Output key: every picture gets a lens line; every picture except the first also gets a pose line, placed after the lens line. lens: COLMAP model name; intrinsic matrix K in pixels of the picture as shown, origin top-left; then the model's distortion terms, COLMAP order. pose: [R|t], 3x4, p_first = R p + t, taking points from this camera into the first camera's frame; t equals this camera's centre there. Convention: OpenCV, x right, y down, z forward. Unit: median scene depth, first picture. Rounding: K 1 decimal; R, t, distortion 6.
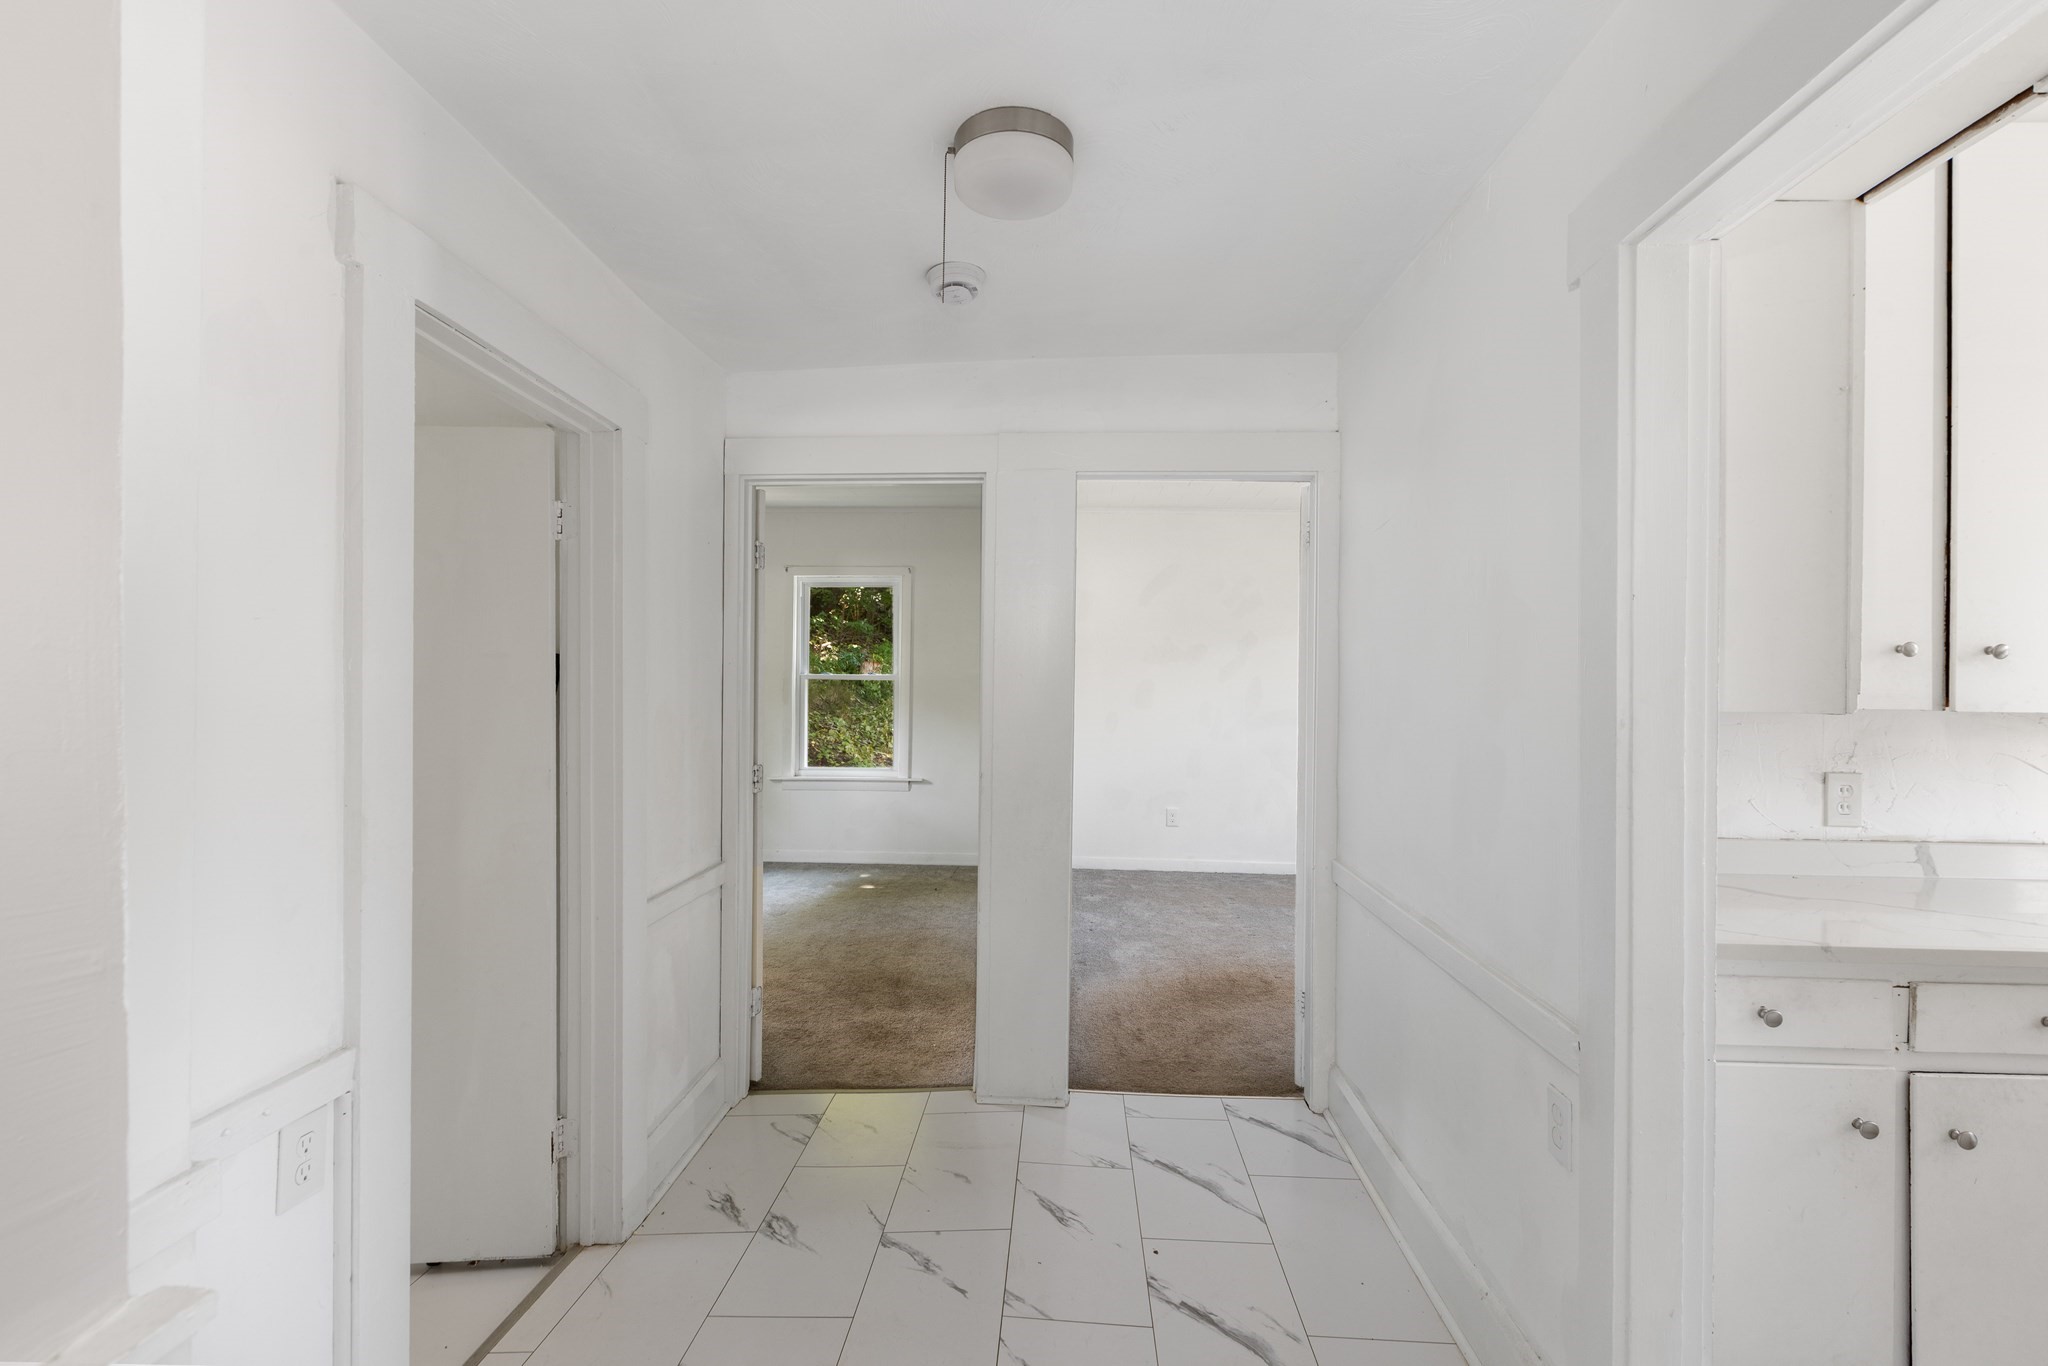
lens RADIAL K [[923.2, 0, 1024.0], [0, 923.2, 683.0], [0, 0, 1]] dist [0.000147, -0.000298]
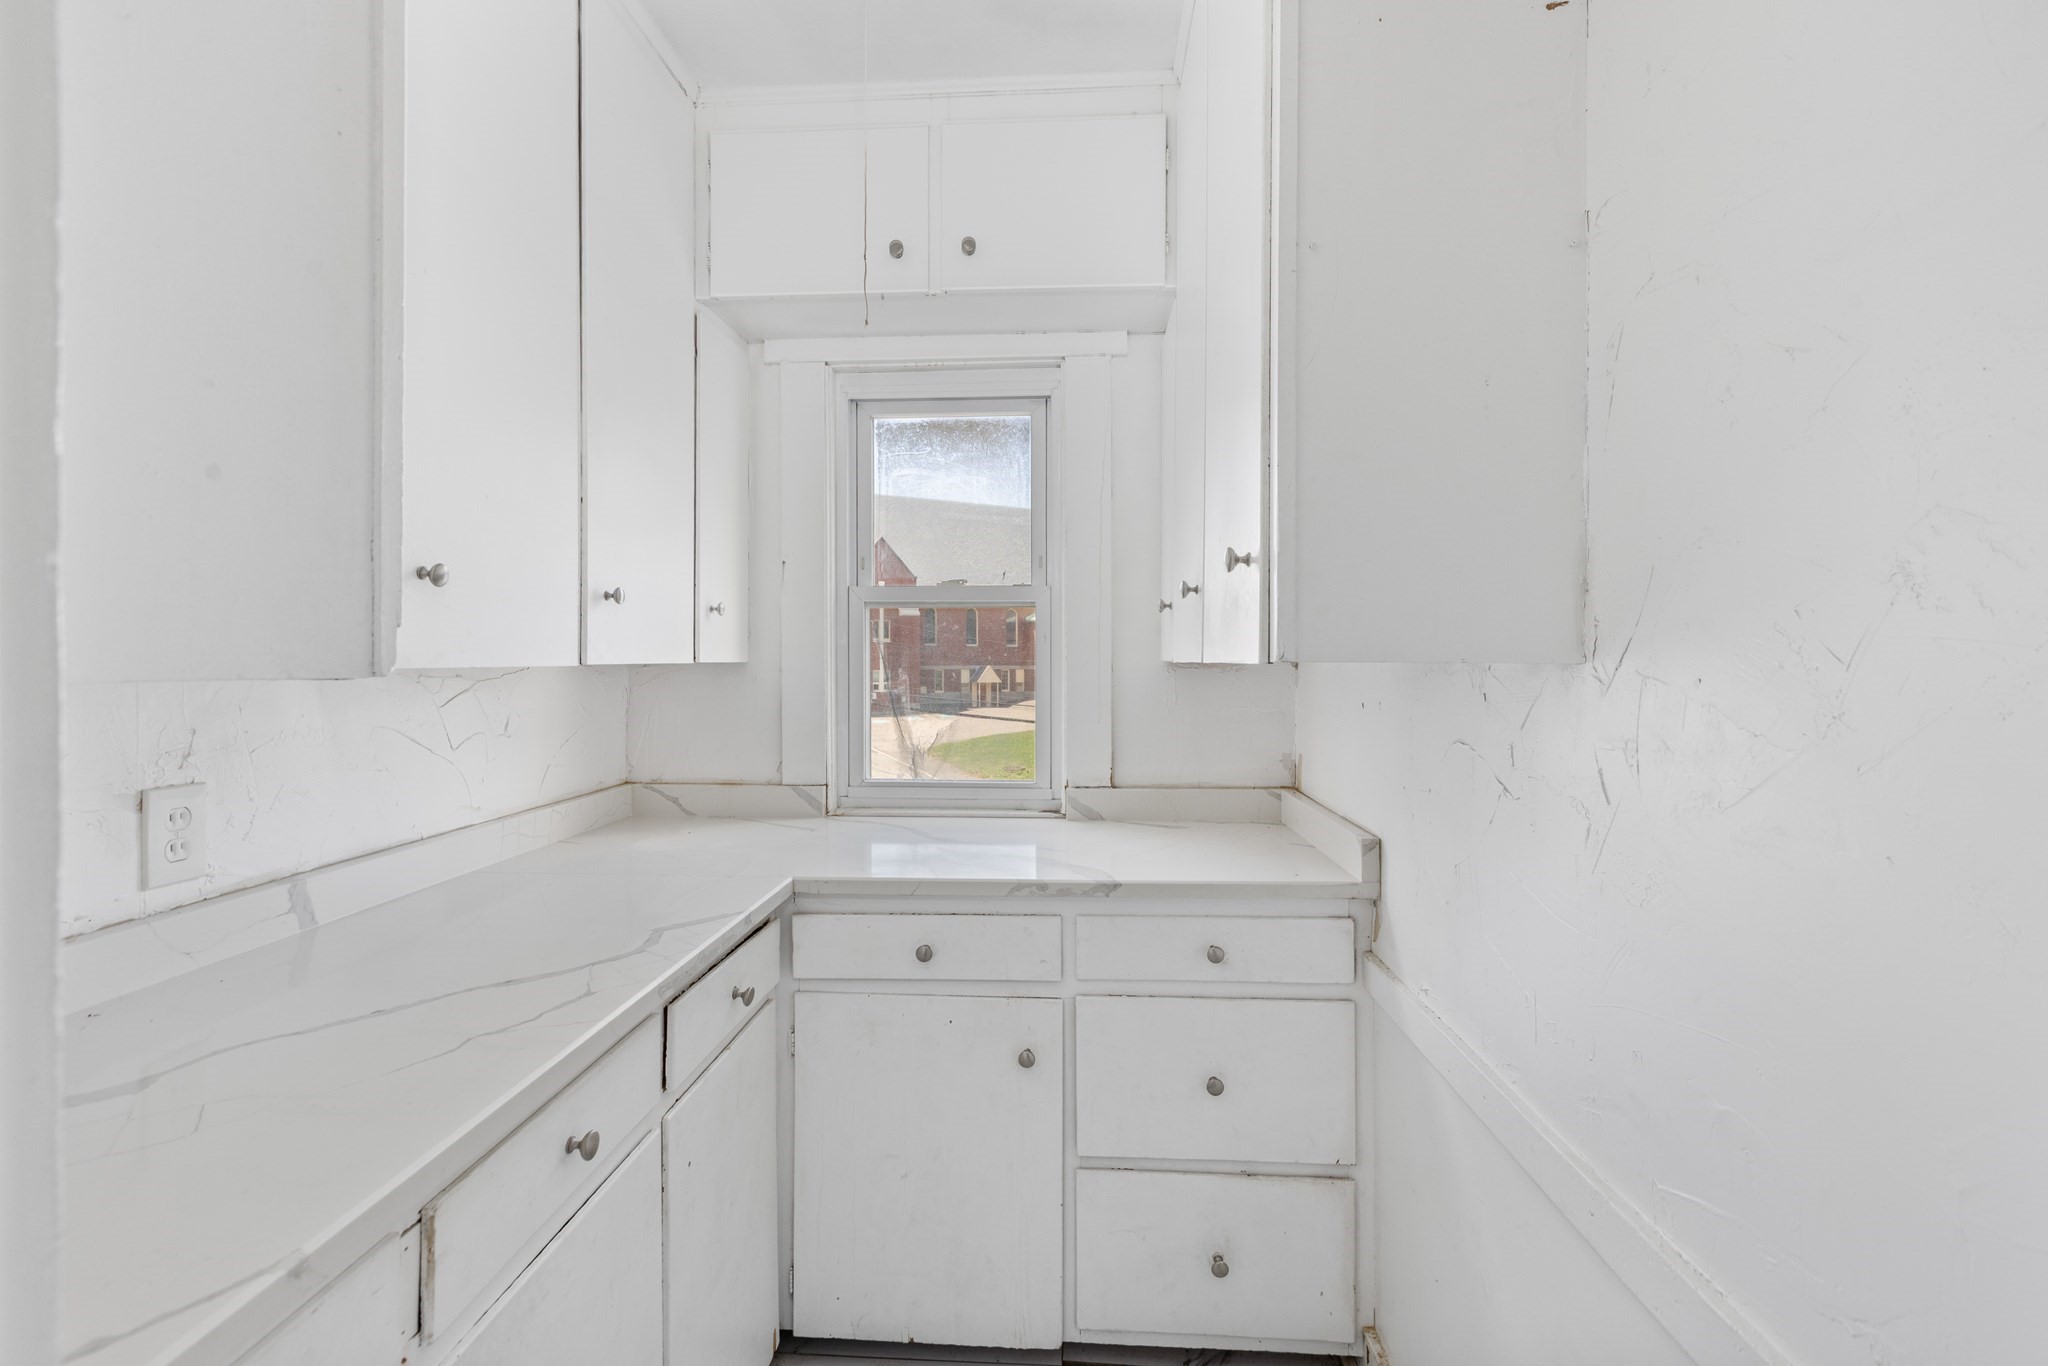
lens RADIAL K [[918.4, 0, 1024.0], [0, 918.4, 653.5], [0, 0, 1]] dist [-0.000306, -0.000119]
pose [[0.001958, -0.009924, 0.999949, 0.342561], [0.002992, 0.999946, 0.009918, 0.014019], [-0.999994, 0.002973, 0.001988, 0.493916]]
